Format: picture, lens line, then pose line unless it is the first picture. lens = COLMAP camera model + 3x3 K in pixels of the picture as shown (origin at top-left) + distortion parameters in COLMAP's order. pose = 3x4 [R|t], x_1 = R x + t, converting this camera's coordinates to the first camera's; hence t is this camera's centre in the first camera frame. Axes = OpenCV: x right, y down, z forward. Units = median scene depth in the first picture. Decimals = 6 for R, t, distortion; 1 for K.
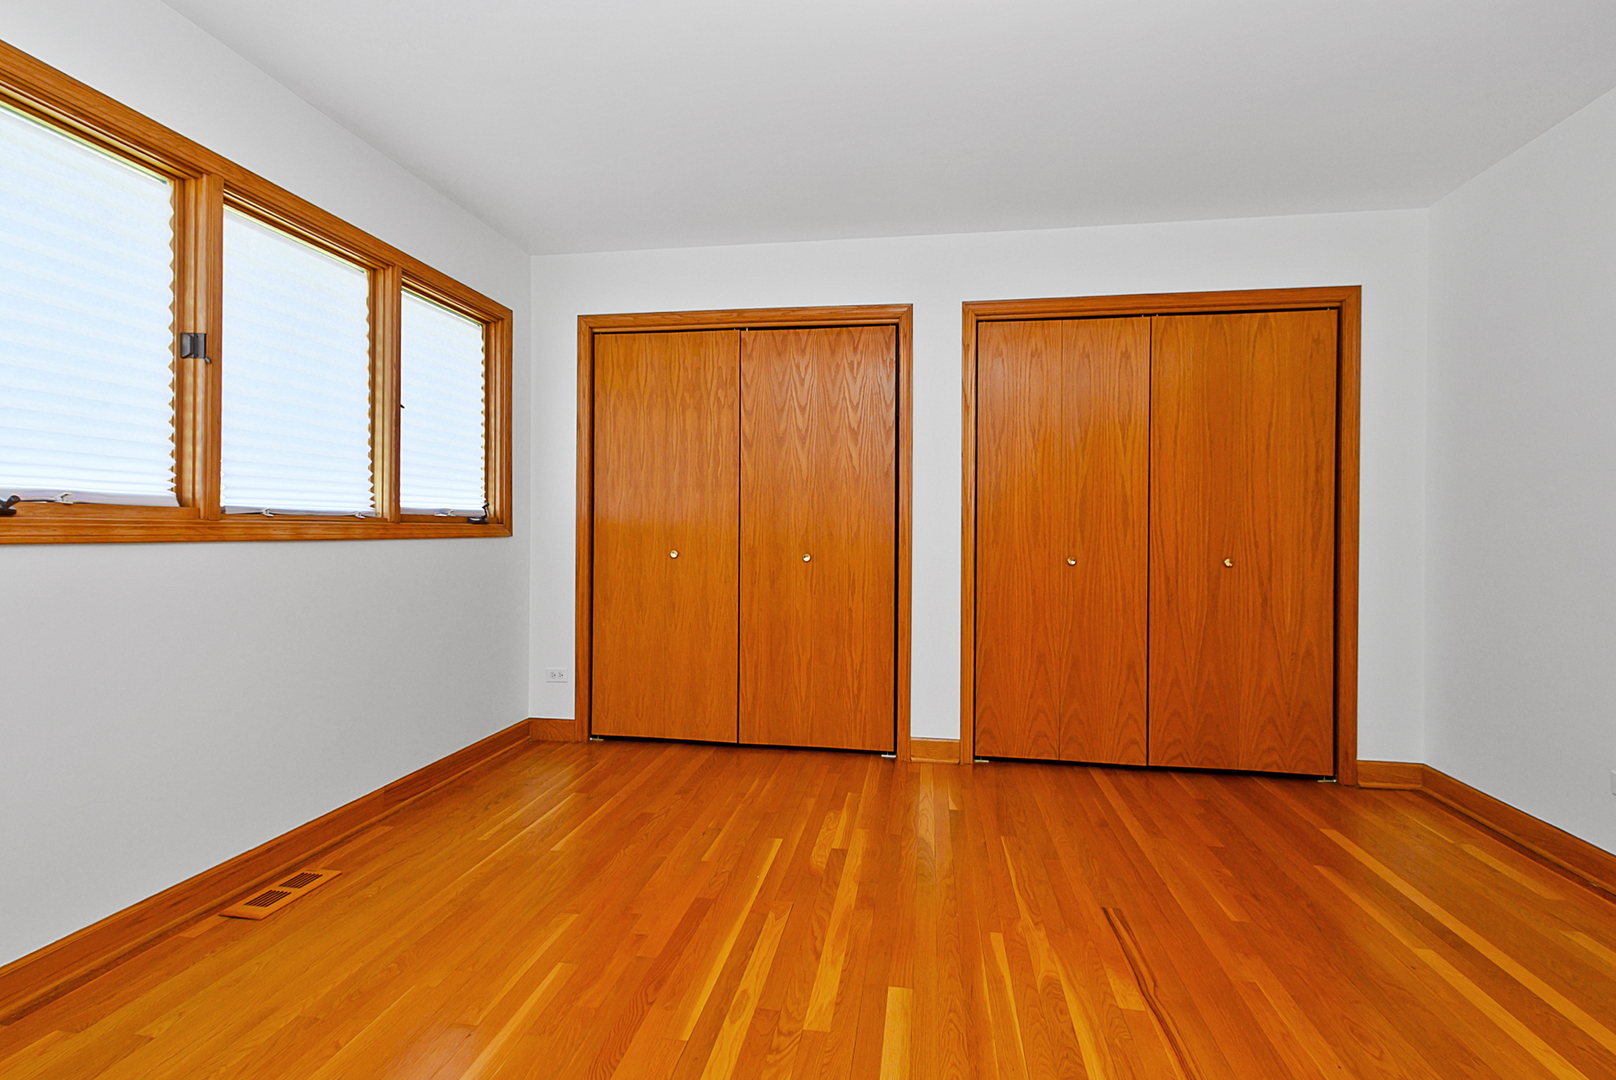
lens RADIAL K [[713.6, 0, 803.8], [0, 713.6, 533.6], [0, 0, 1]] dist [0.010476, -0.003683]
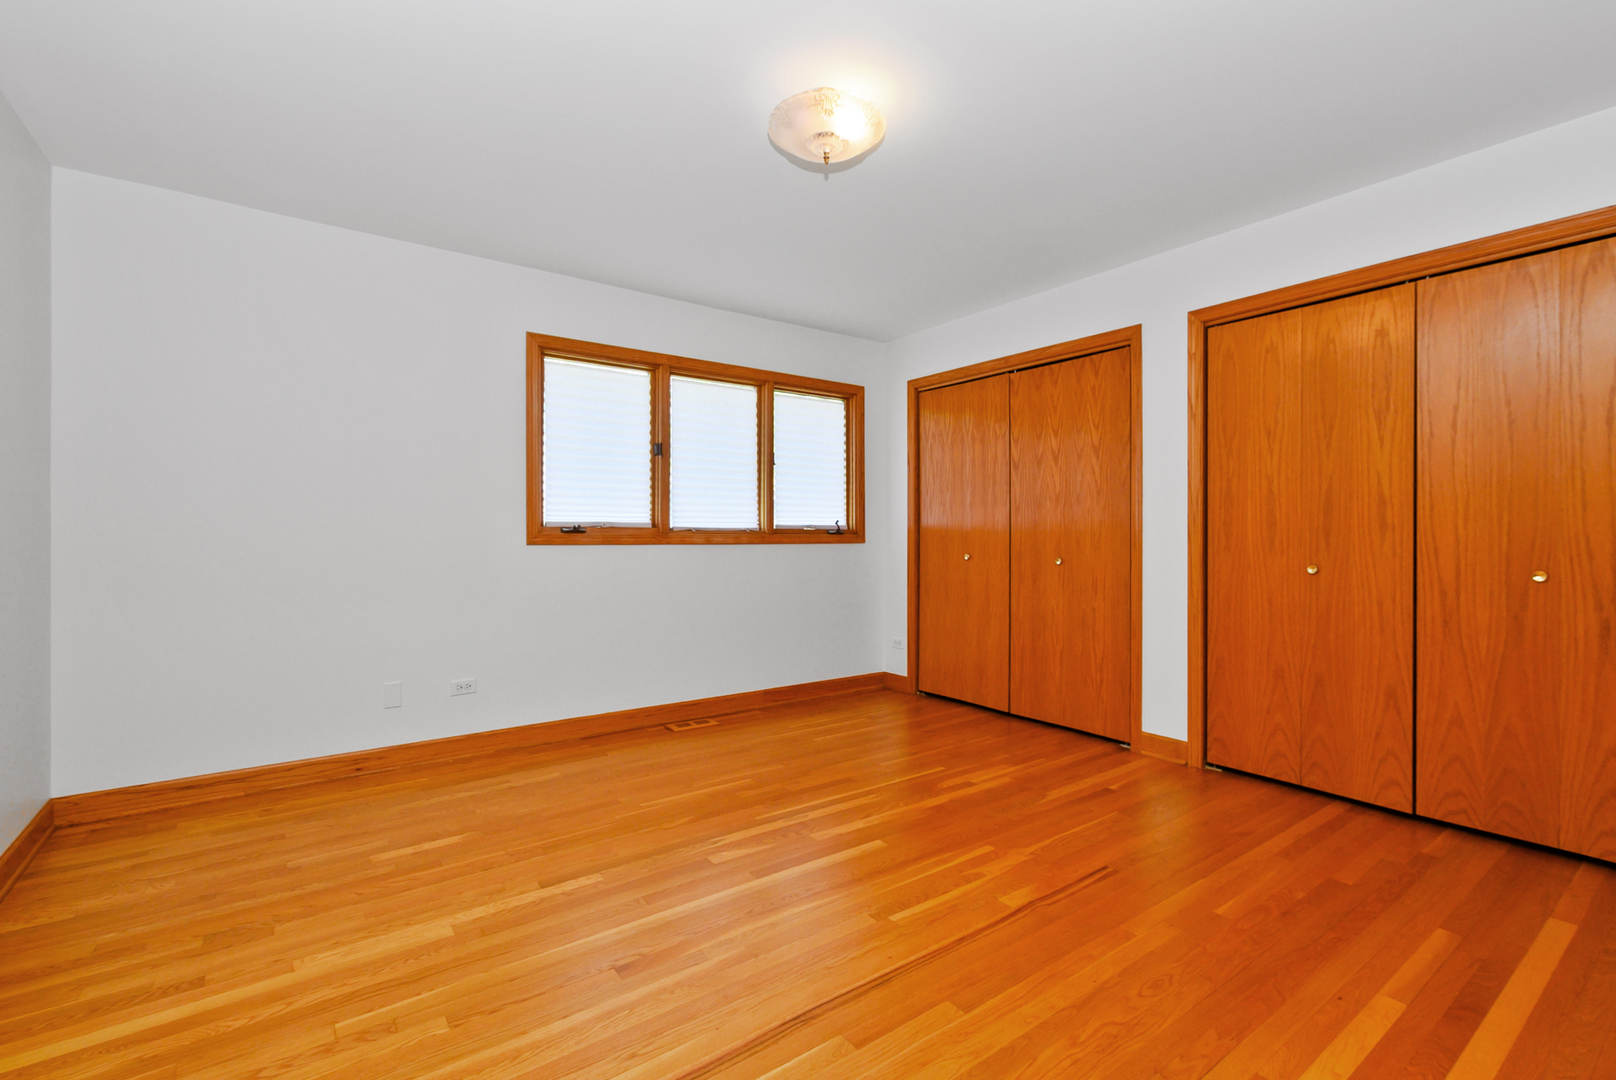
lens RADIAL K [[713.6, 0, 849.2], [0, 713.6, 541.0], [0, 0, 1]] dist [0.010476, -0.003683]
pose [[0.727932, -0.001273, -0.685648, 0.583124], [-0.000099, 0.999998, -0.001962, 0.003561], [0.685650, 0.001496, 0.727930, -0.073834]]
